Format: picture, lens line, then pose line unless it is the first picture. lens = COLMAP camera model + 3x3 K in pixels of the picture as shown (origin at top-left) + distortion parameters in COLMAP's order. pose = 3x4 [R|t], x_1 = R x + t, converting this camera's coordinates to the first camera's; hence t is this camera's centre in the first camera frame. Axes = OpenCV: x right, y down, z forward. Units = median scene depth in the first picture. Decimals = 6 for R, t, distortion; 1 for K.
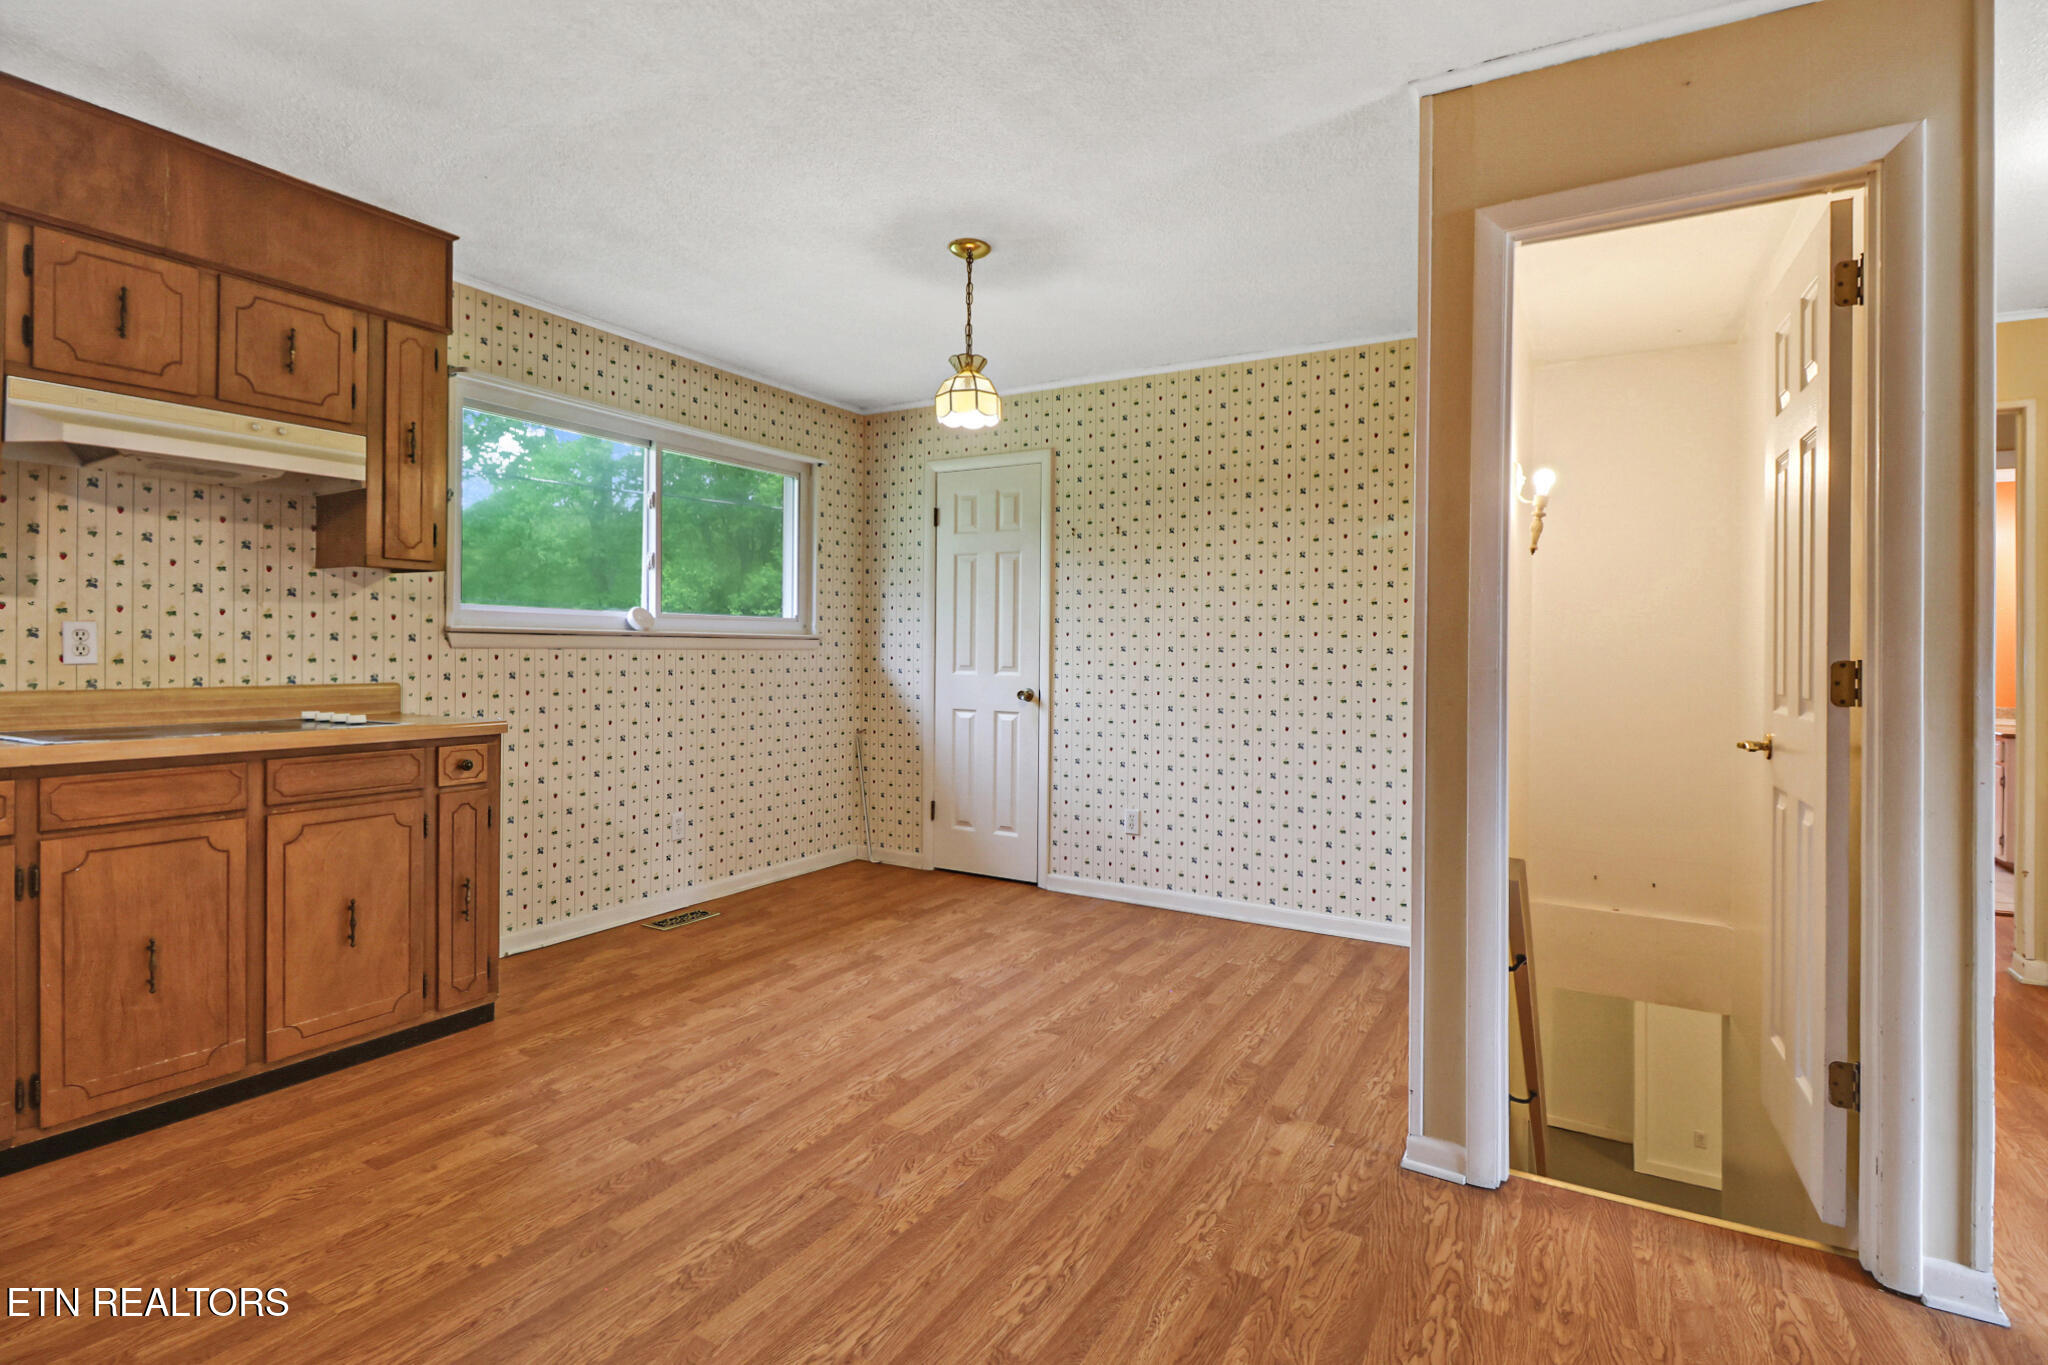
lens RADIAL K [[962.6, 0, 1034.8], [0, 962.6, 655.8], [0, 0, 1]] dist [0.004273, -0.012502]
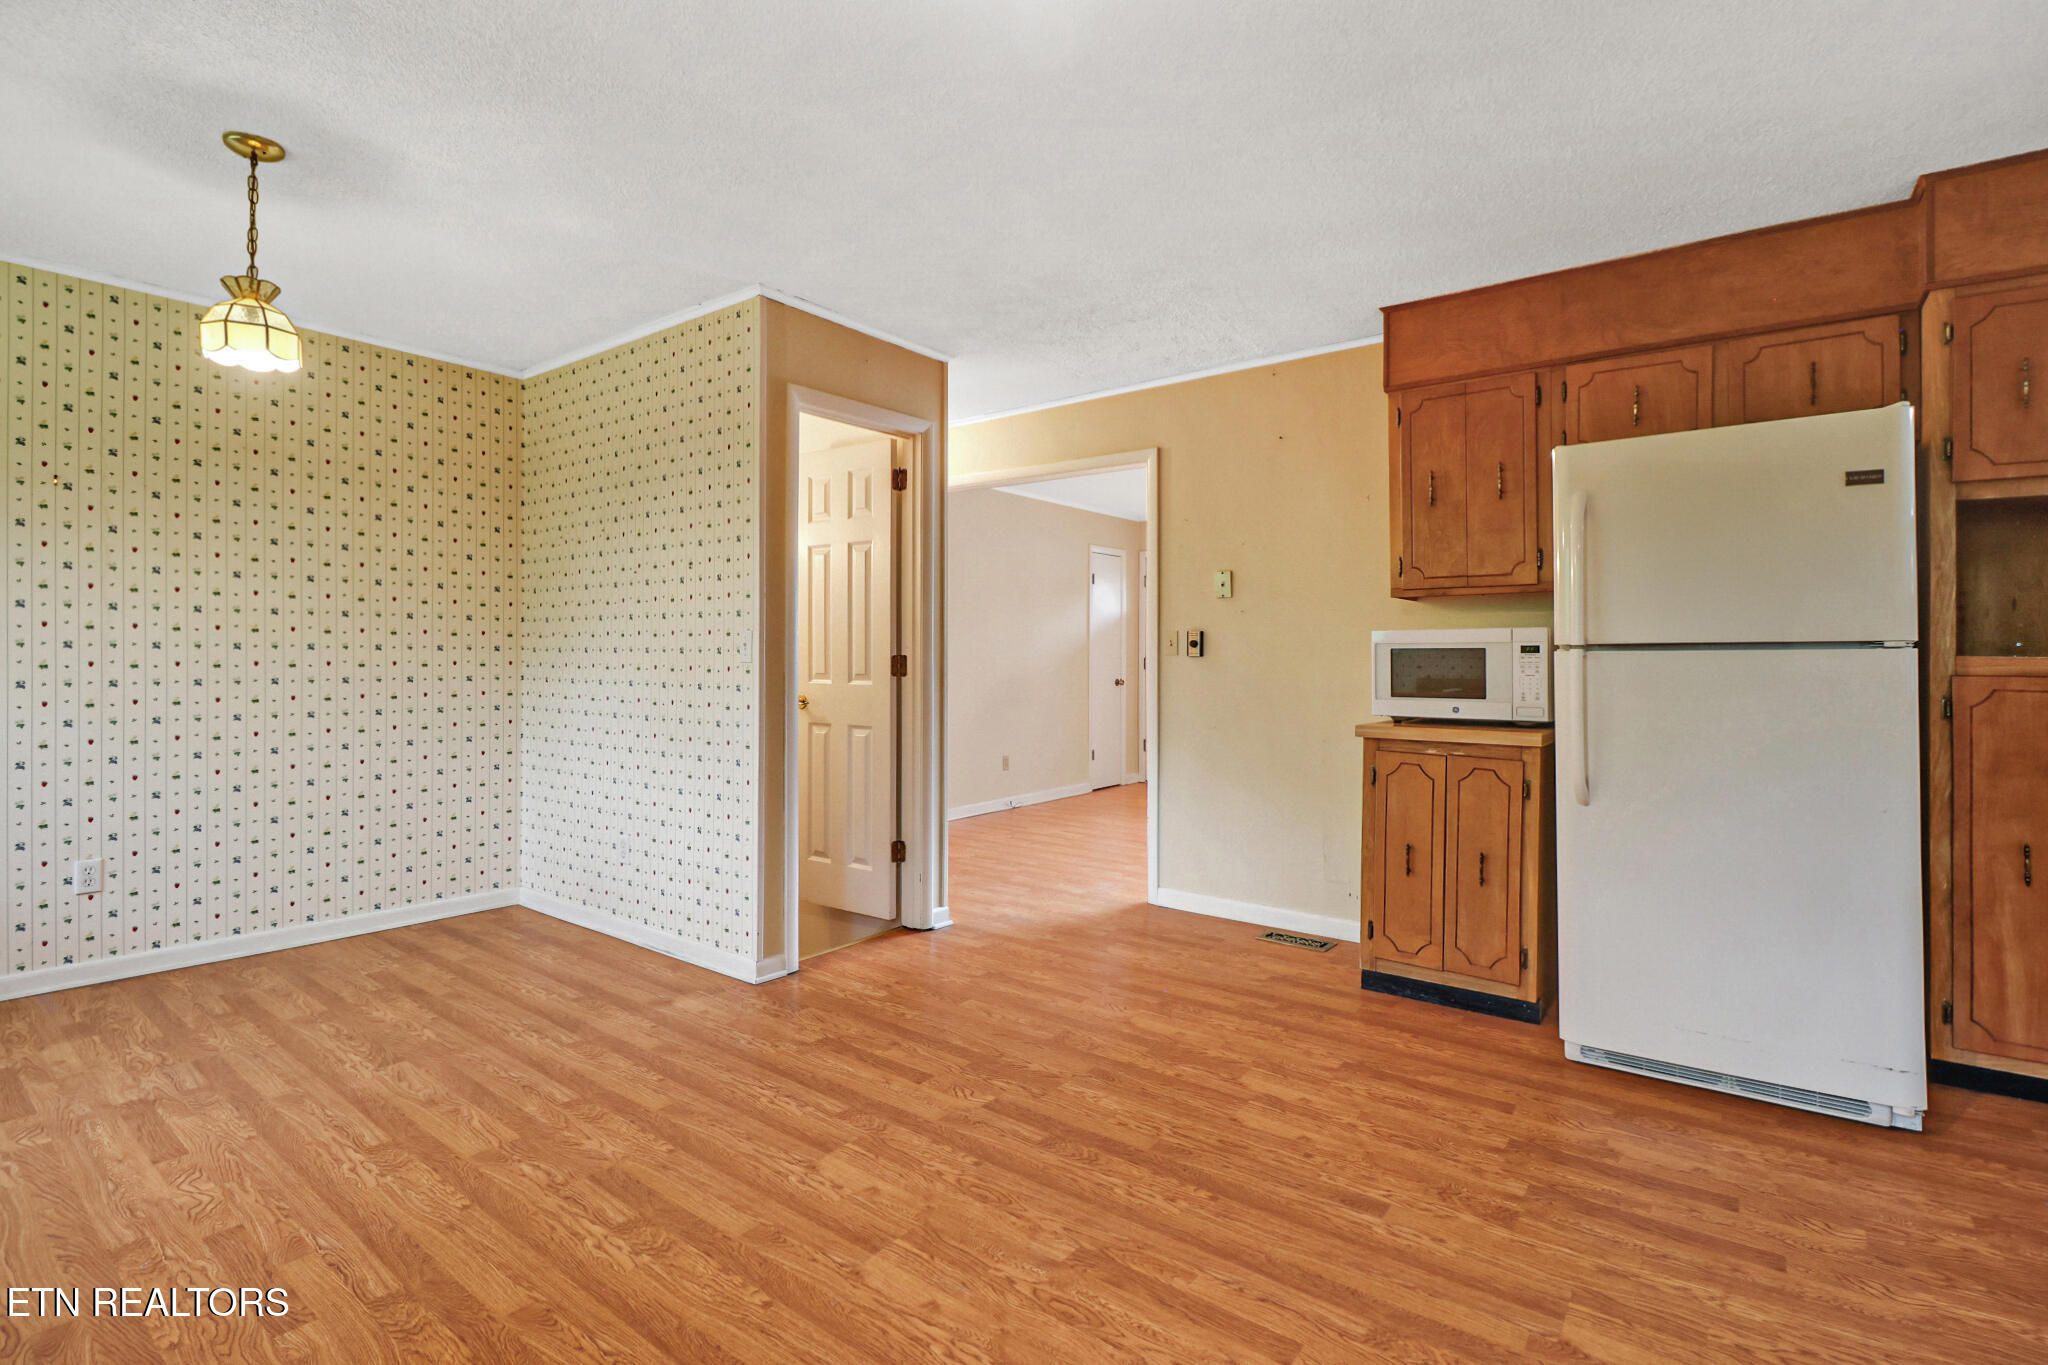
lens RADIAL K [[962.6, 0, 1034.8], [0, 962.6, 655.8], [0, 0, 1]] dist [0.004273, -0.012502]
pose [[0.118977, -0.007230, 0.992871, -0.951373], [-0.000413, 0.999973, 0.007331, -0.006951], [-0.992897, -0.001283, 0.118970, 0.324164]]
